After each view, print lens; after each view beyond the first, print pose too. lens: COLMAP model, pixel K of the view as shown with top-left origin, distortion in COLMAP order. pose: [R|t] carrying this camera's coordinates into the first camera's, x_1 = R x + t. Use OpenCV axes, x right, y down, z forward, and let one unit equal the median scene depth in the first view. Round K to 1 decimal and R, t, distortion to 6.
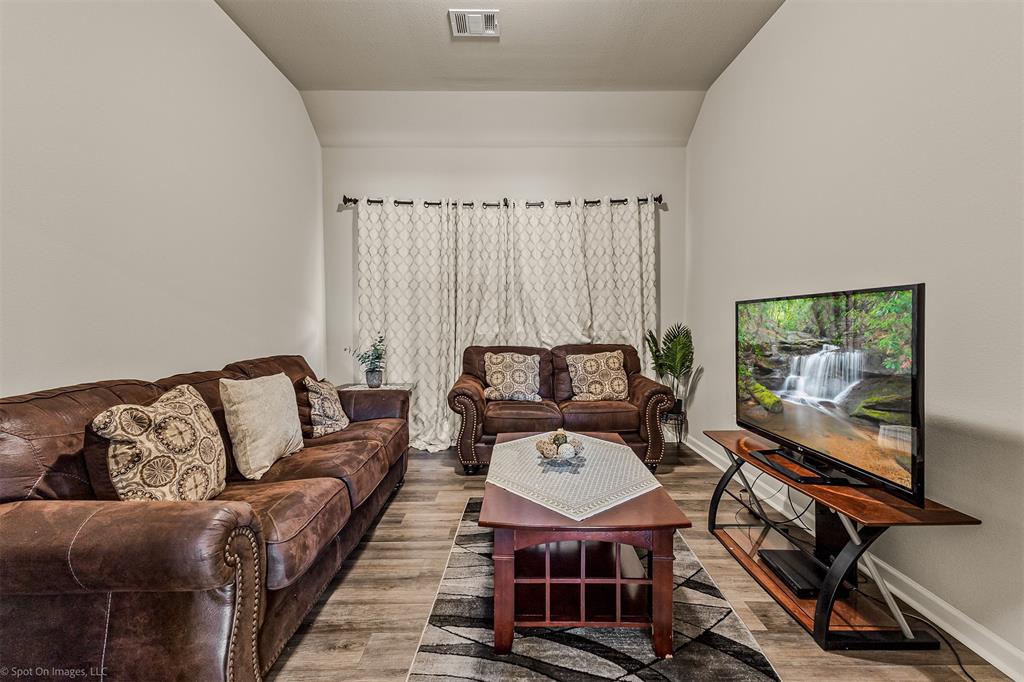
lens RADIAL K [[477.7, 0, 513.3], [0, 477.7, 336.1], [0, 0, 1]] dist [0.021451, -0.005436]
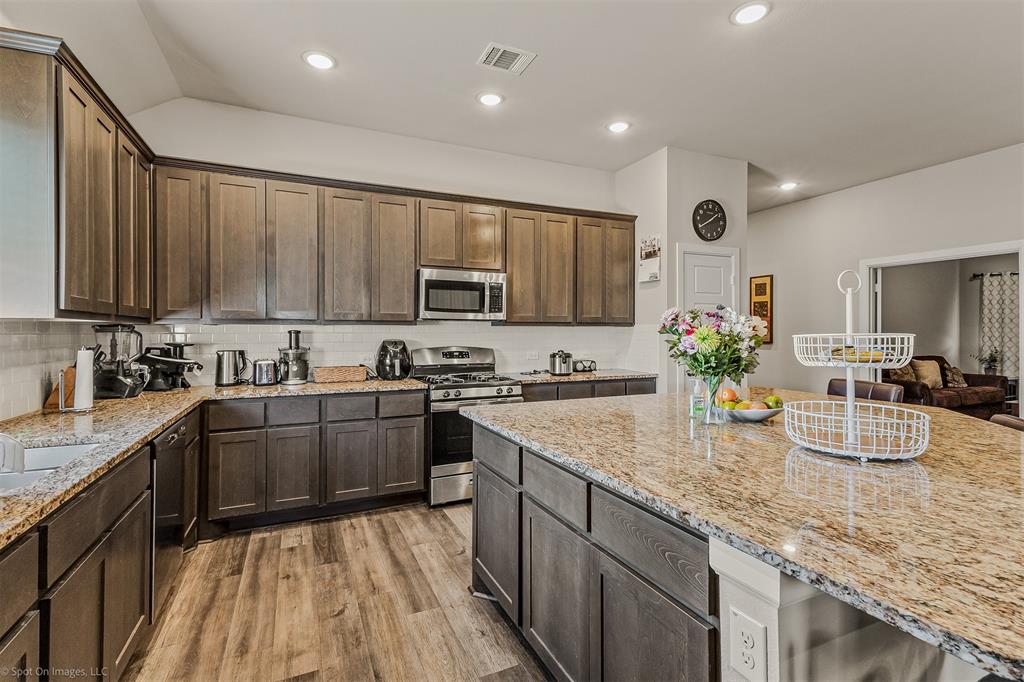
lens RADIAL K [[477.7, 0, 515.6], [0, 477.7, 330.6], [0, 0, 1]] dist [0.021451, -0.005436]
pose [[0.412441, 0.002881, -0.910980, 0.640582], [-0.028474, 0.999547, -0.009730, -0.001612], [0.910539, 0.029952, 0.412336, -1.415635]]
